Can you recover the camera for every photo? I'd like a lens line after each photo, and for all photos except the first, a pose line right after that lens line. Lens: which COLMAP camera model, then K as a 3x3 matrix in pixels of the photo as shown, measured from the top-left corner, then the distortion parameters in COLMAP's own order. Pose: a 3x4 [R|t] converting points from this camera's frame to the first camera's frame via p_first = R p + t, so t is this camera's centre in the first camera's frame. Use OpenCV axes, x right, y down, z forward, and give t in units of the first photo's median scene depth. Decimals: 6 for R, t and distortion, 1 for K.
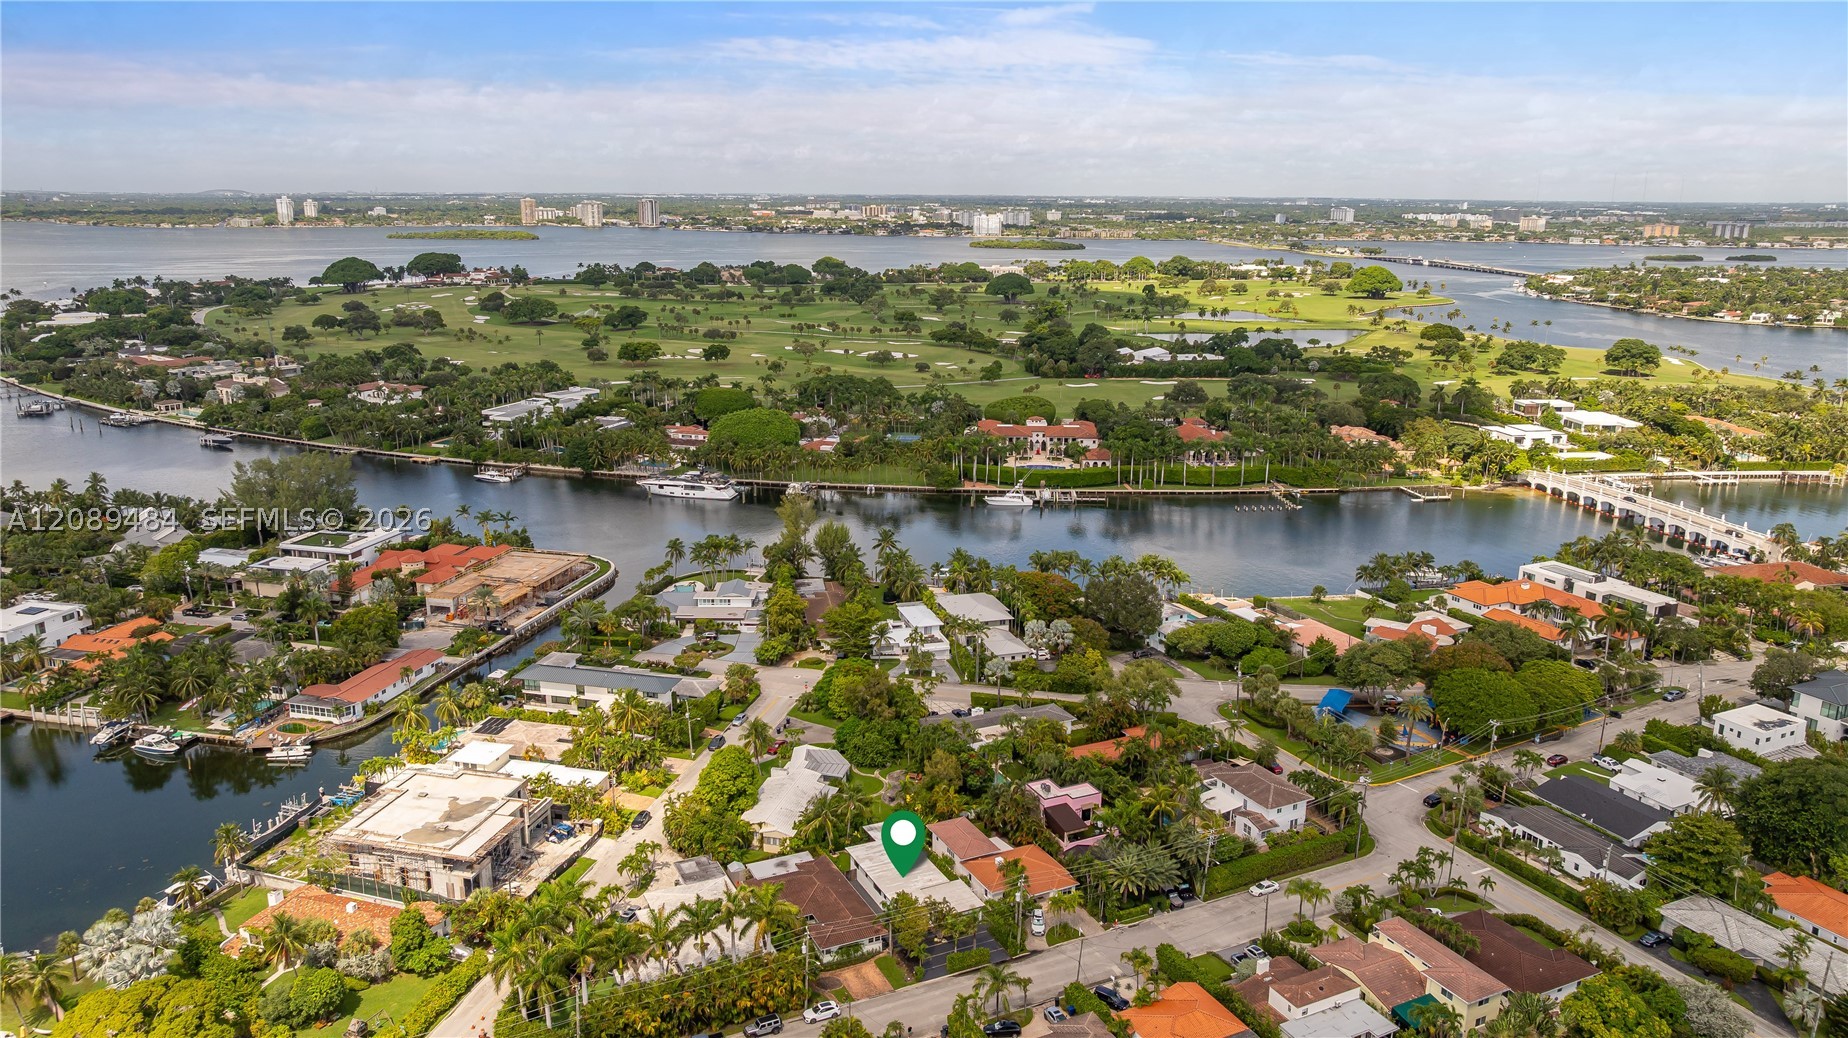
lens RADIAL K [[1299.0, 0, 924.0], [0, 1299.0, 519.0], [0, 0, 1]] dist [-0.014248, -0.003383]
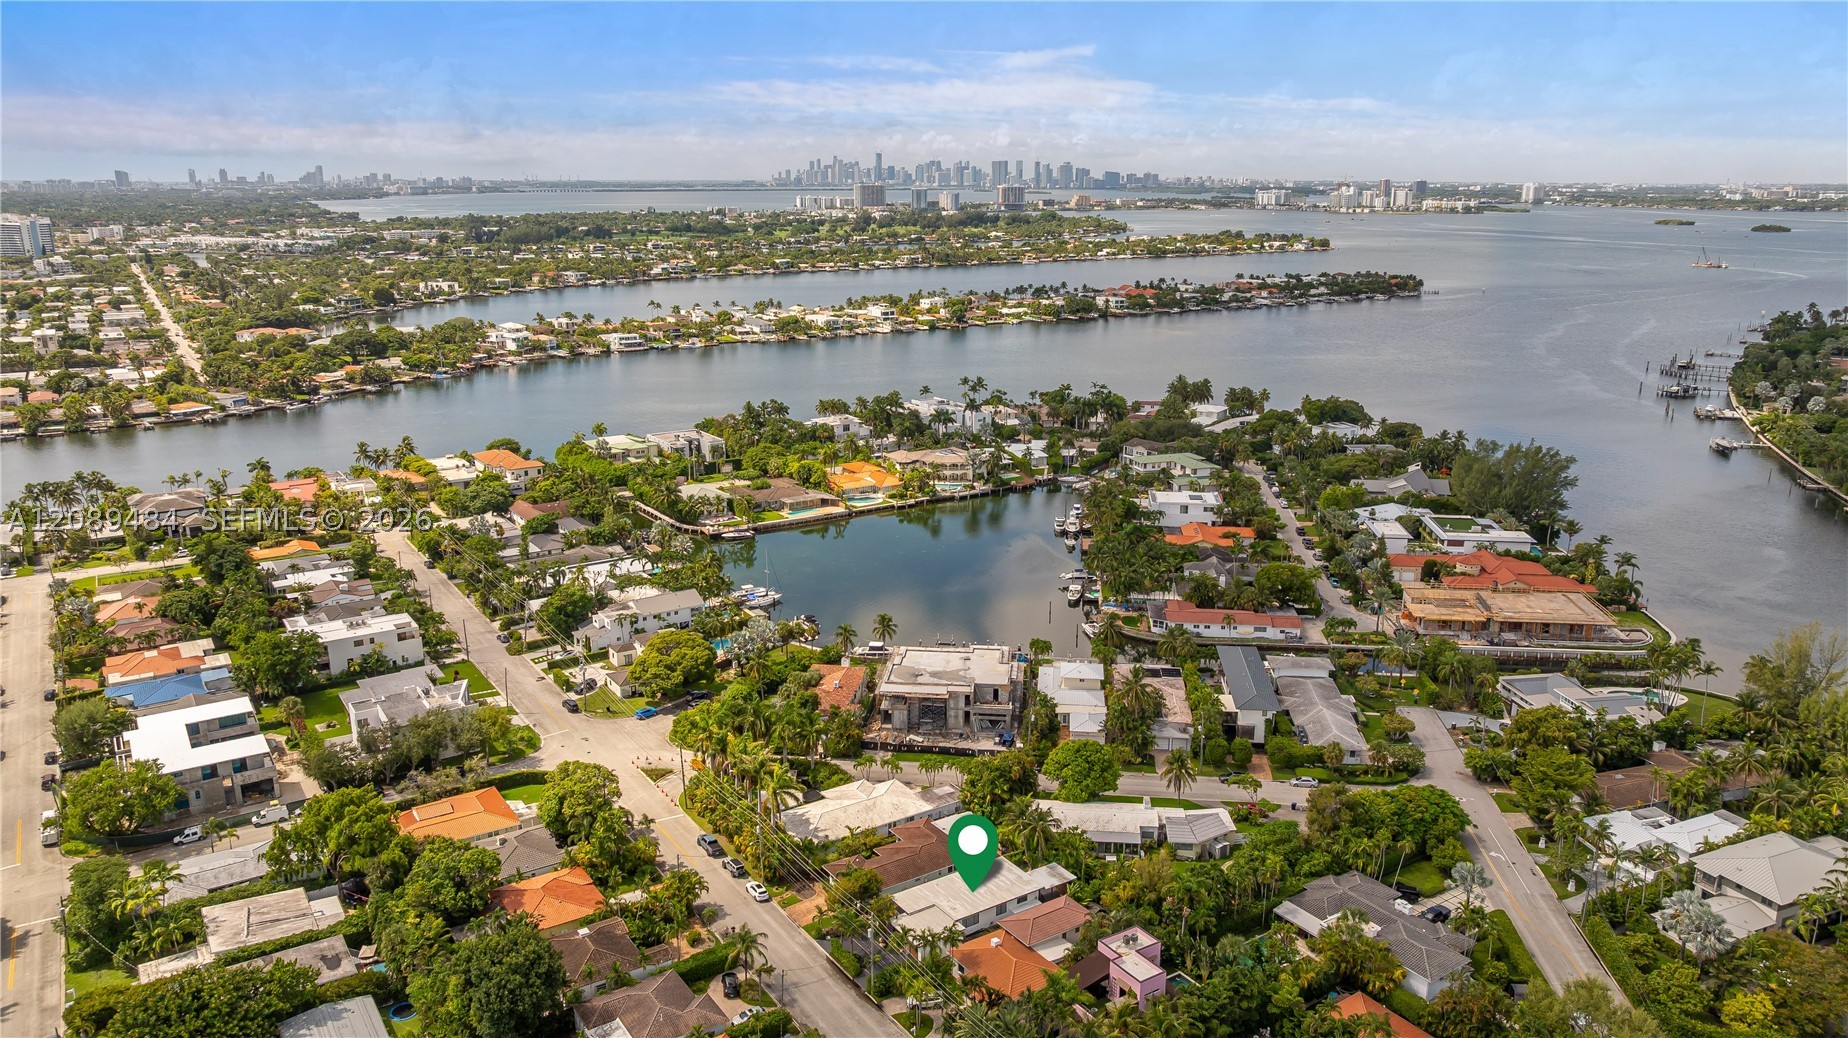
lens RADIAL K [[1299.0, 0, 924.0], [0, 1299.0, 519.0], [0, 0, 1]] dist [-0.014248, -0.003383]
pose [[0.136909, 0.249351, -0.958686, 0.551314], [-0.246146, 0.946009, 0.210902, -0.120145], [0.959515, 0.207102, 0.190894, 0.489559]]
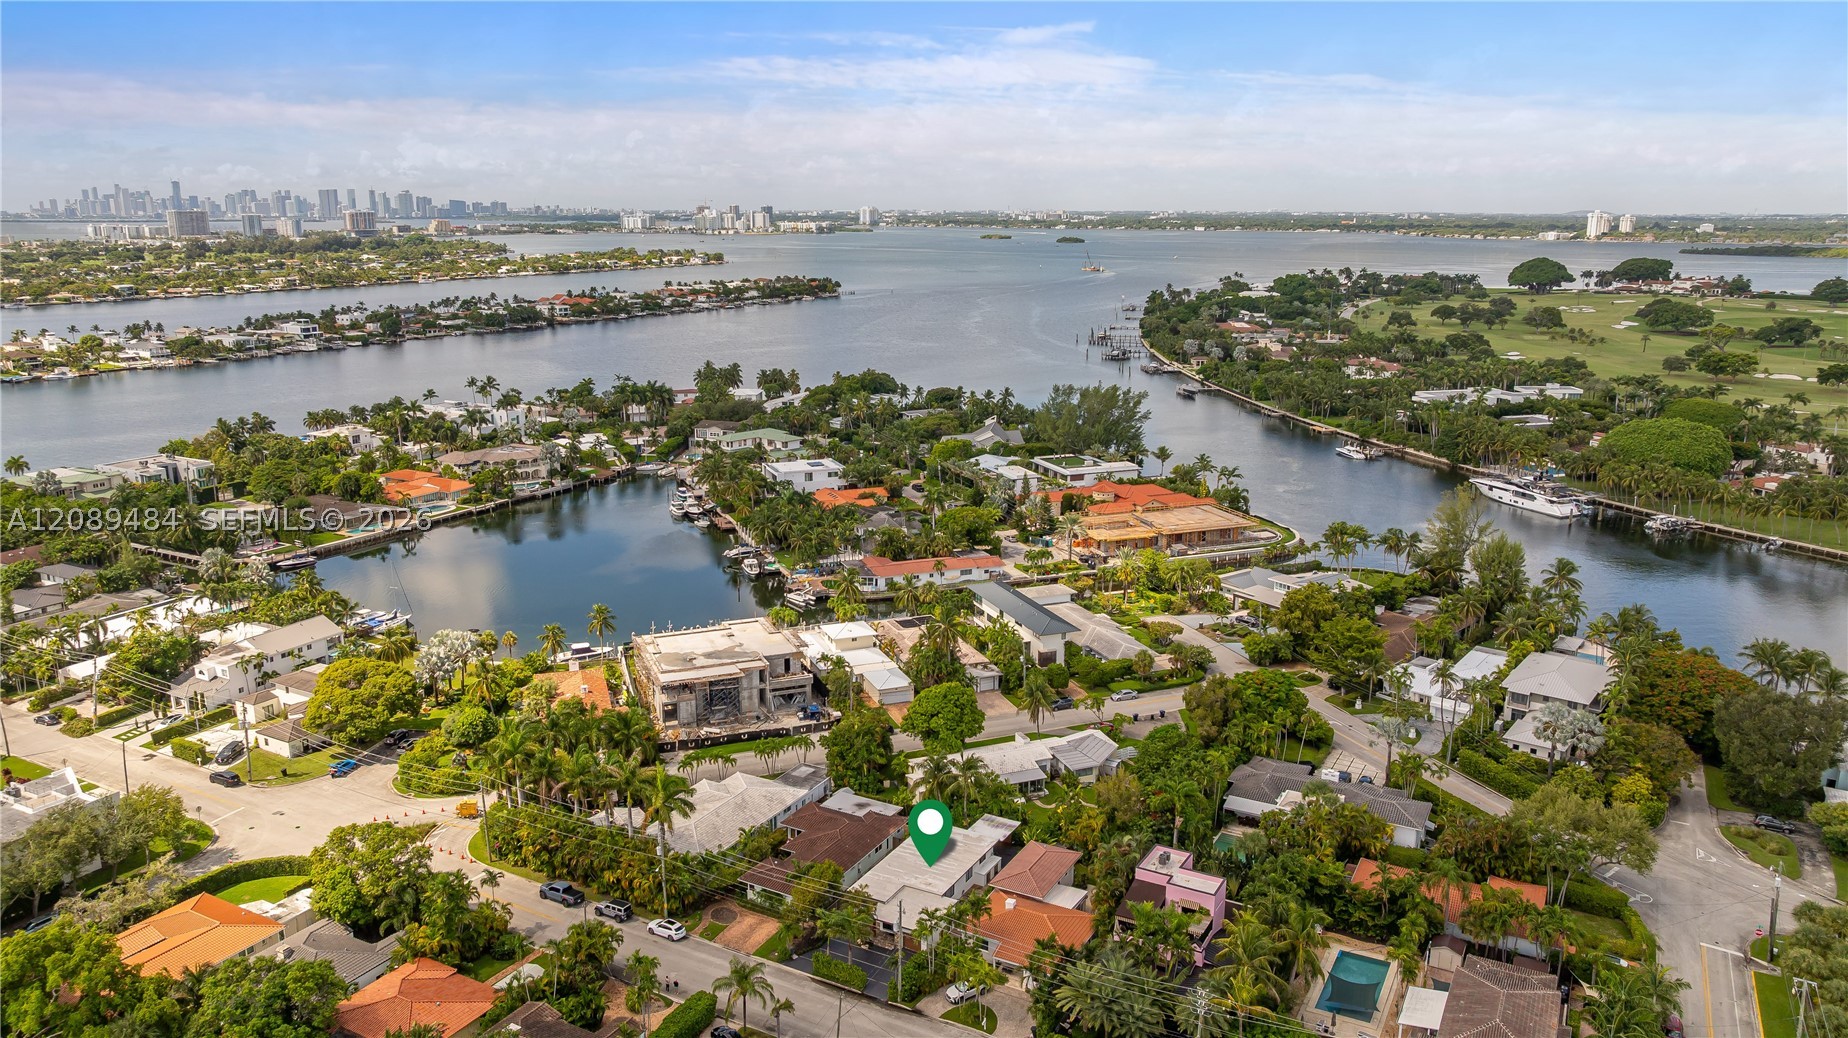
lens RADIAL K [[1299.0, 0, 924.0], [0, 1299.0, 519.0], [0, 0, 1]] dist [-0.014248, -0.003383]
pose [[0.579946, 0.186362, -0.793052, 0.392439], [-0.199148, 0.976379, 0.083808, -0.004180], [0.789938, 0.109331, 0.603361, 0.325292]]
